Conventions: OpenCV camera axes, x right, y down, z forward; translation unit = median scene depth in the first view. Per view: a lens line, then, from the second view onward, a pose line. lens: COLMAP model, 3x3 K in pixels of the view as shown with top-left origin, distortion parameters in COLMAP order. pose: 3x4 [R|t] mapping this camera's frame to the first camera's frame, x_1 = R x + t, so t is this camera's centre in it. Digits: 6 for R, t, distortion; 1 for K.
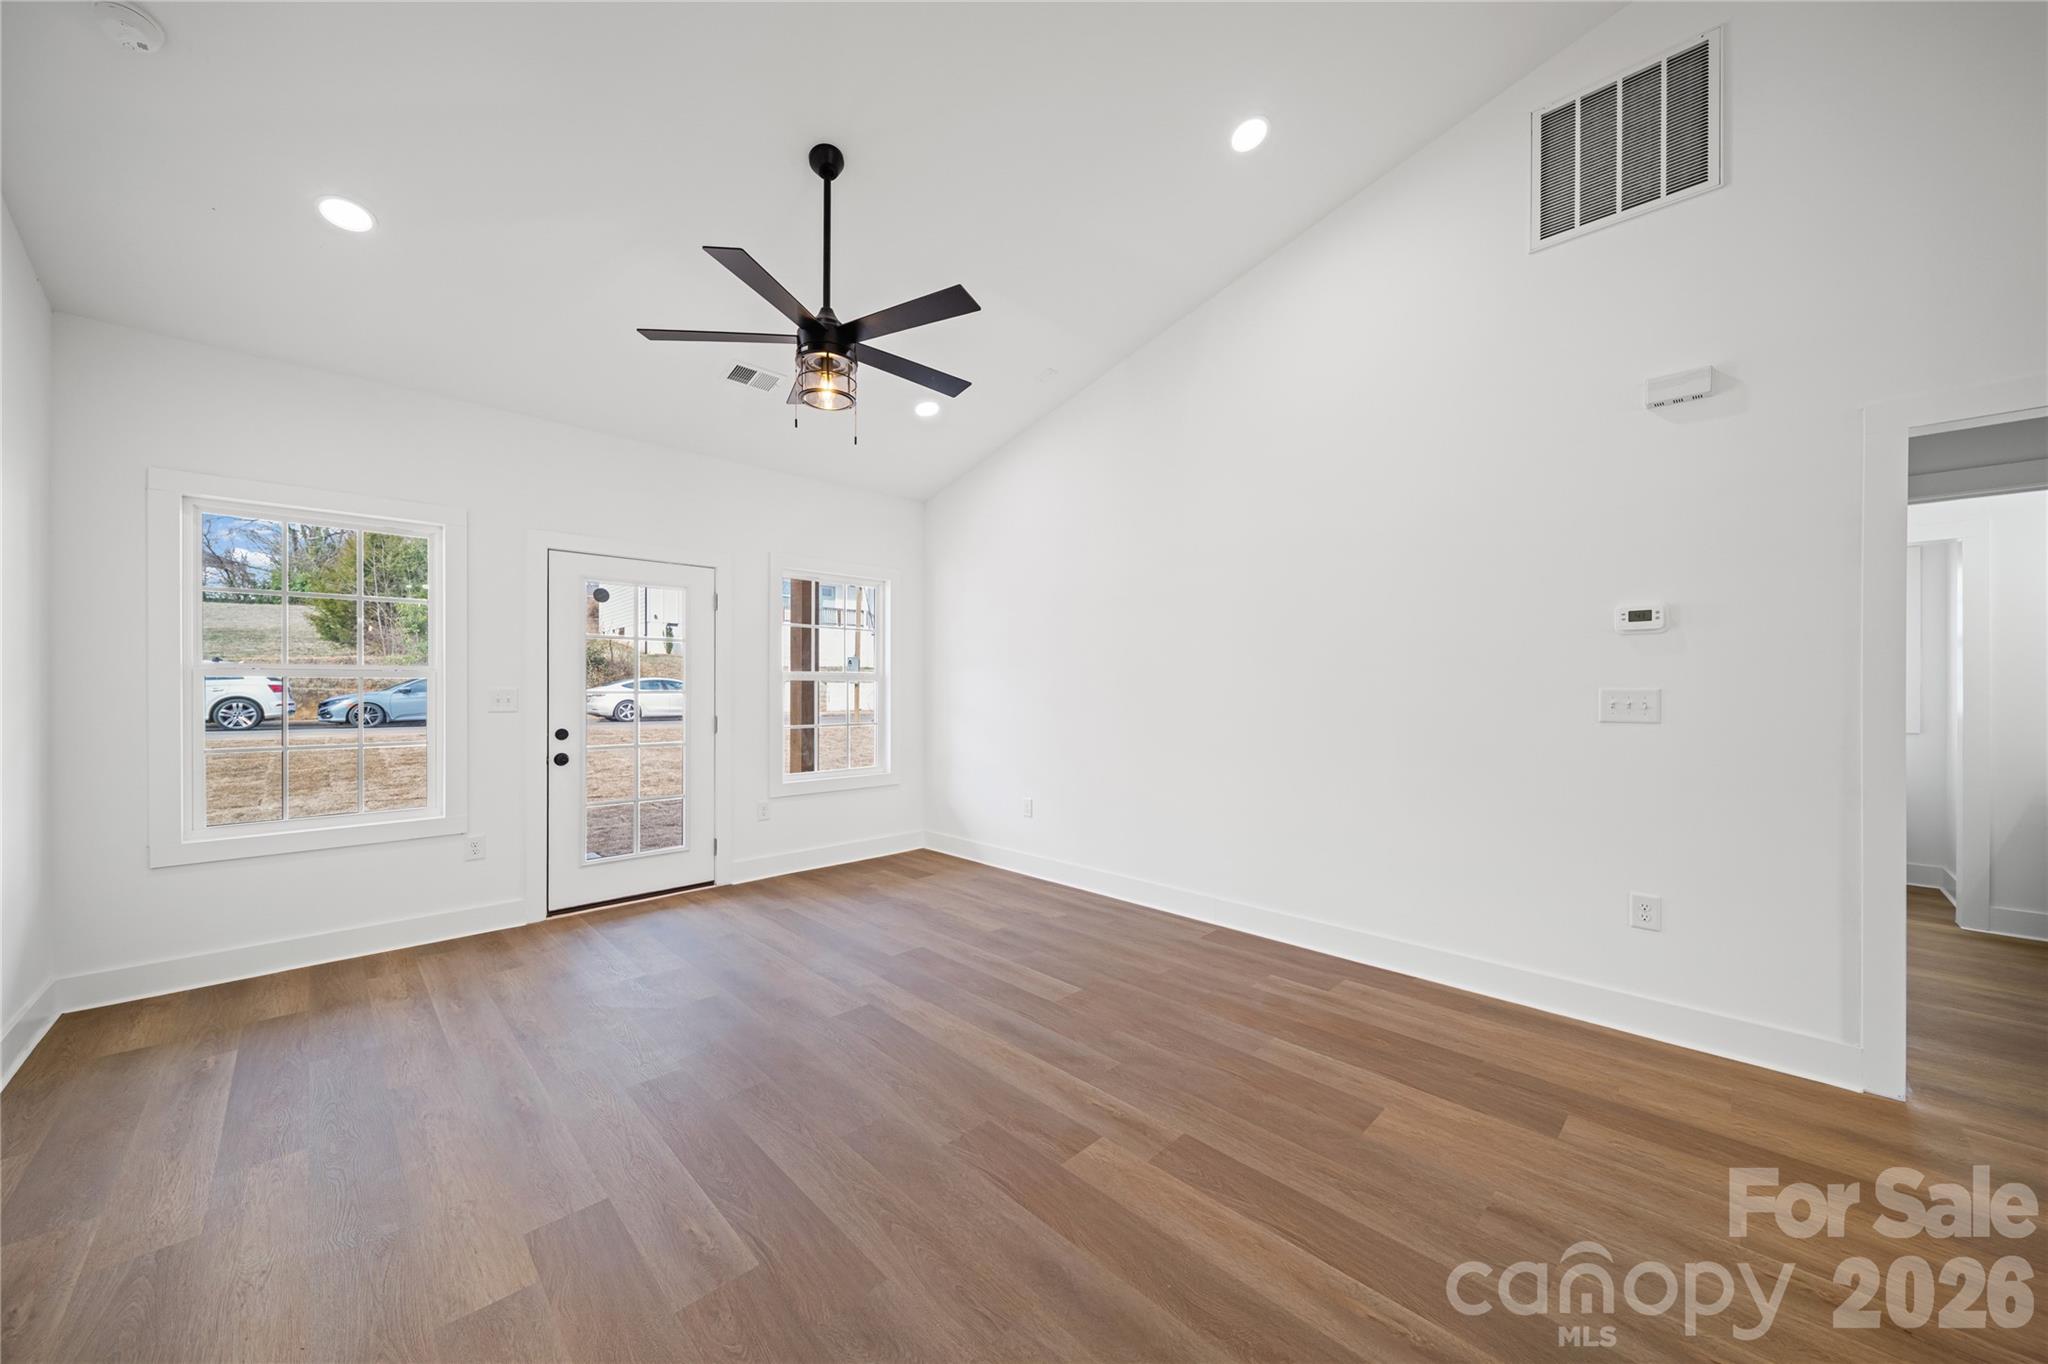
lens RADIAL K [[726.2, 0, 1035.6], [0, 726.2, 685.9], [0, 0, 1]] dist [0.000041, -0.000028]
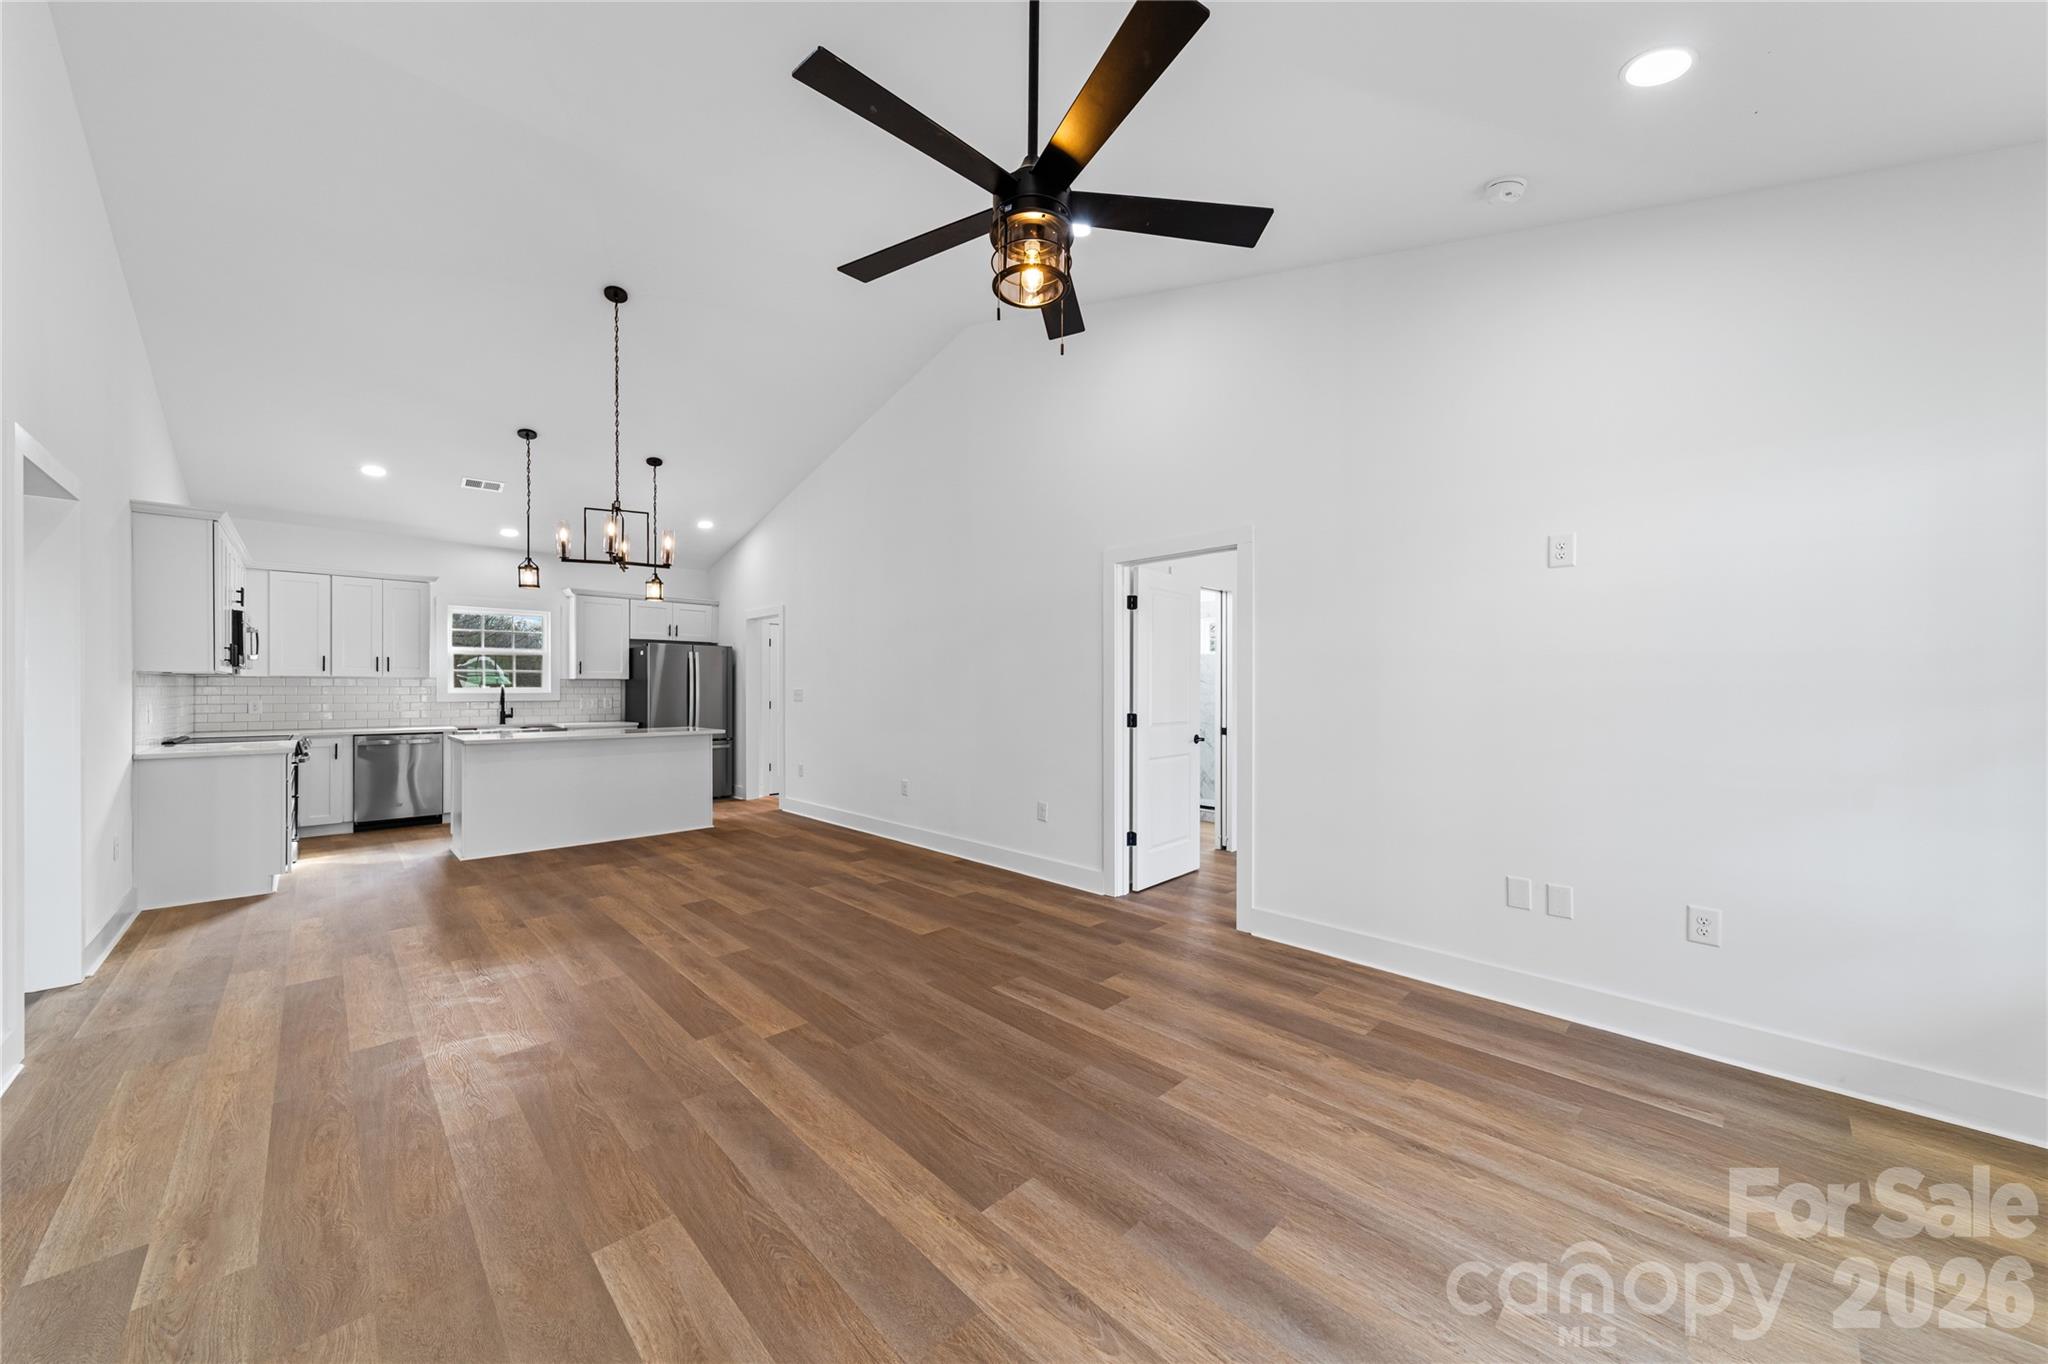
lens RADIAL K [[726.2, 0, 1035.6], [0, 726.2, 685.9], [0, 0, 1]] dist [0.000041, -0.000028]
pose [[-0.999979, -0.001975, 0.006181, -0.345058], [-0.002000, 0.999990, -0.004043, 0.002051], [-0.006173, -0.004055, -0.999973, 1.996545]]
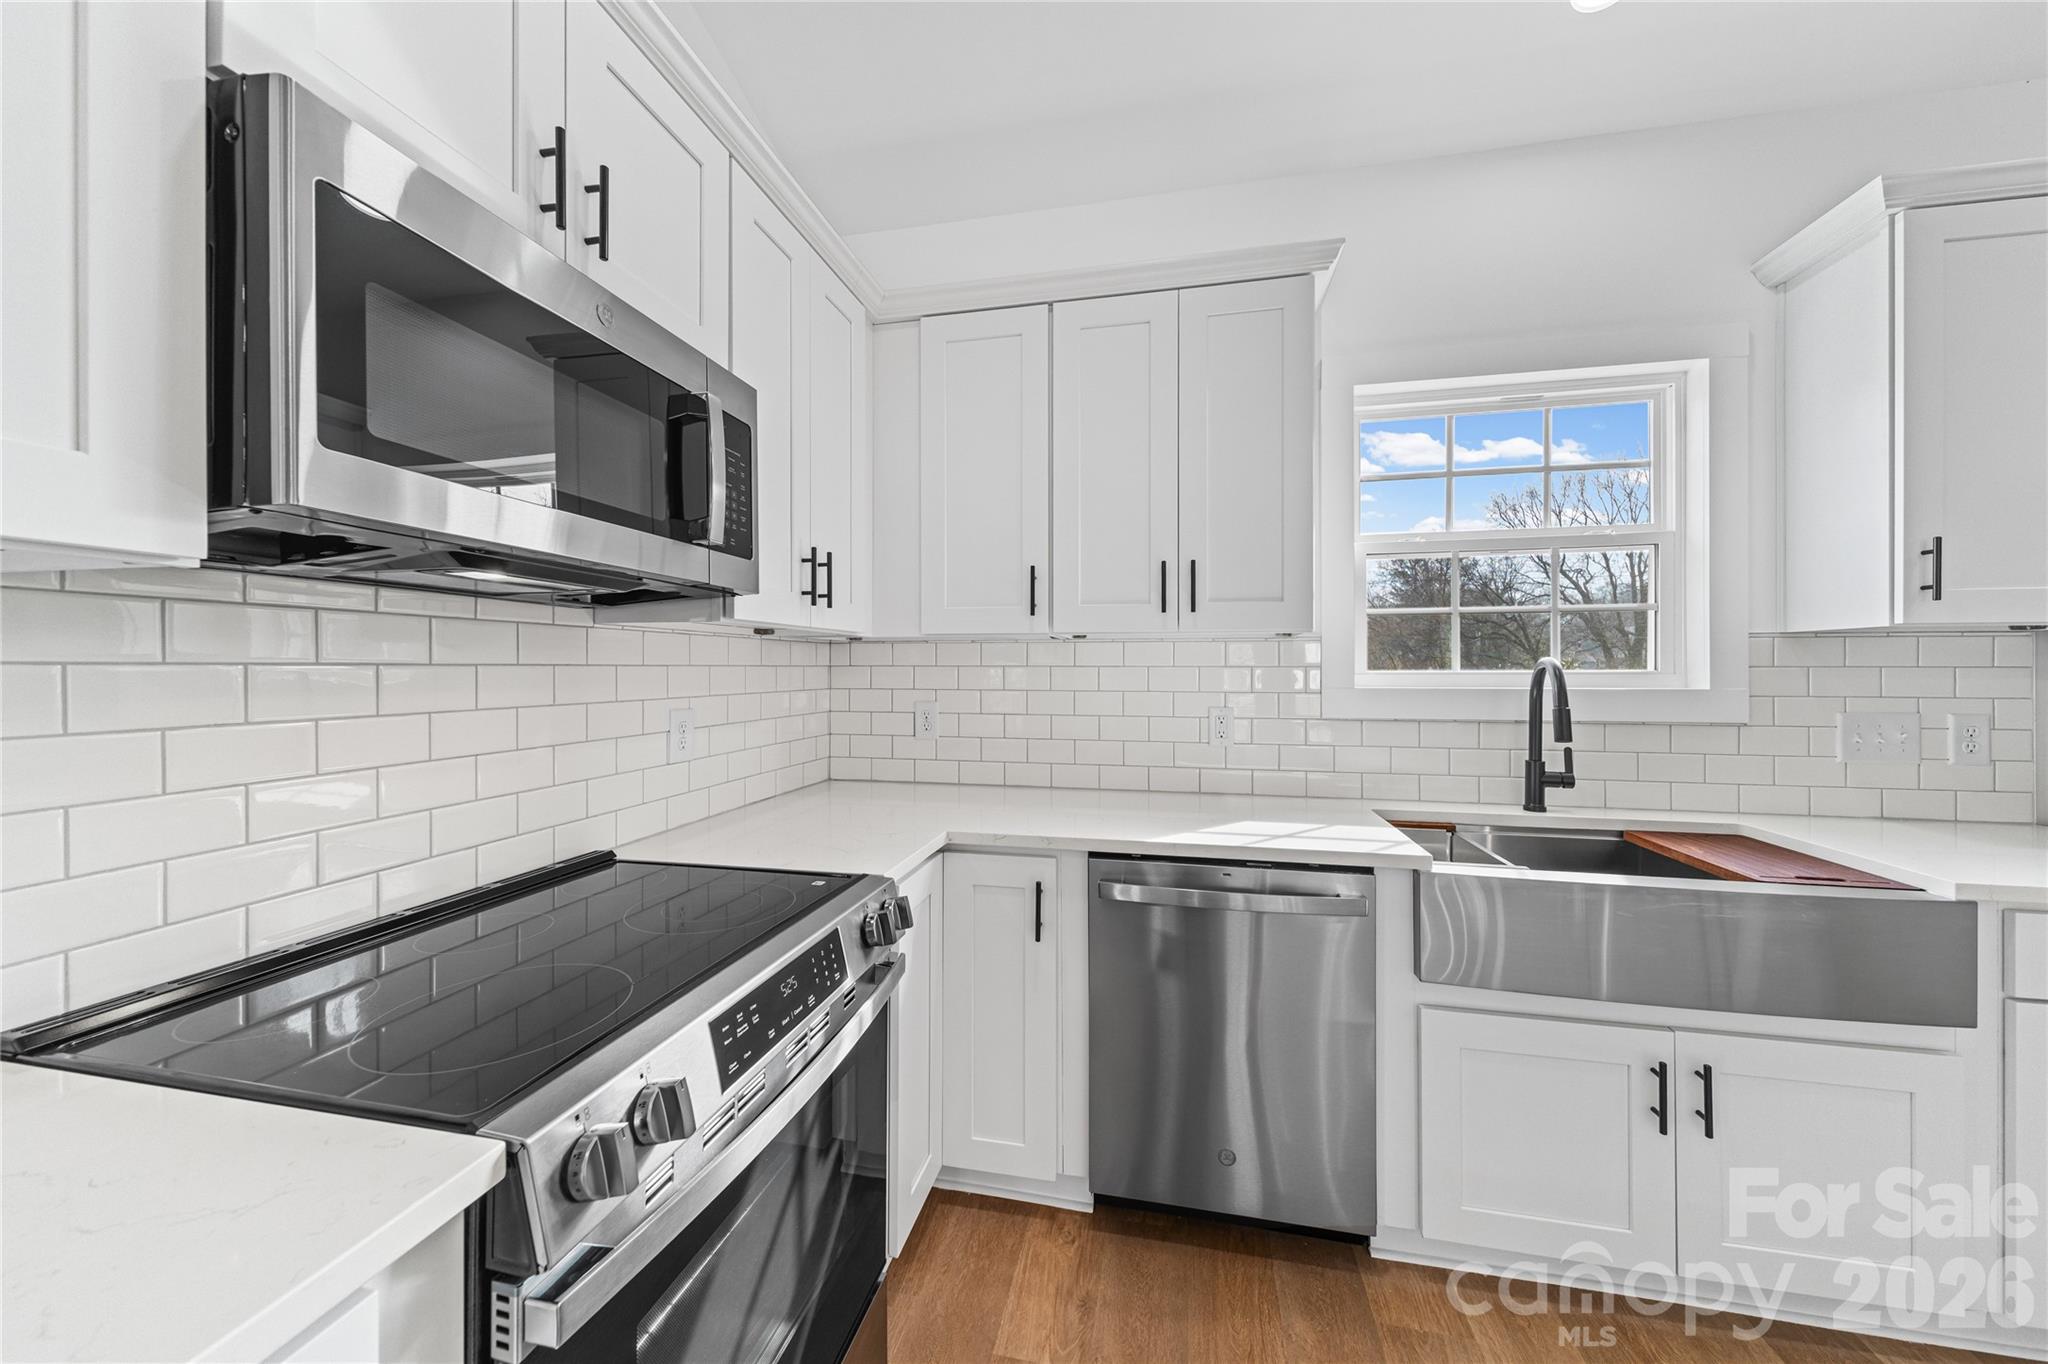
lens RADIAL K [[718.9, 0, 1028.9], [0, 718.9, 674.3], [0, 0, 1]] dist [0.004641, -0.000062]
pose [[-0.543779, -0.006112, 0.839206, 1.639626], [-0.001659, 0.999979, 0.006208, 0.002286], [-0.839227, 0.001984, -0.543778, -0.246082]]
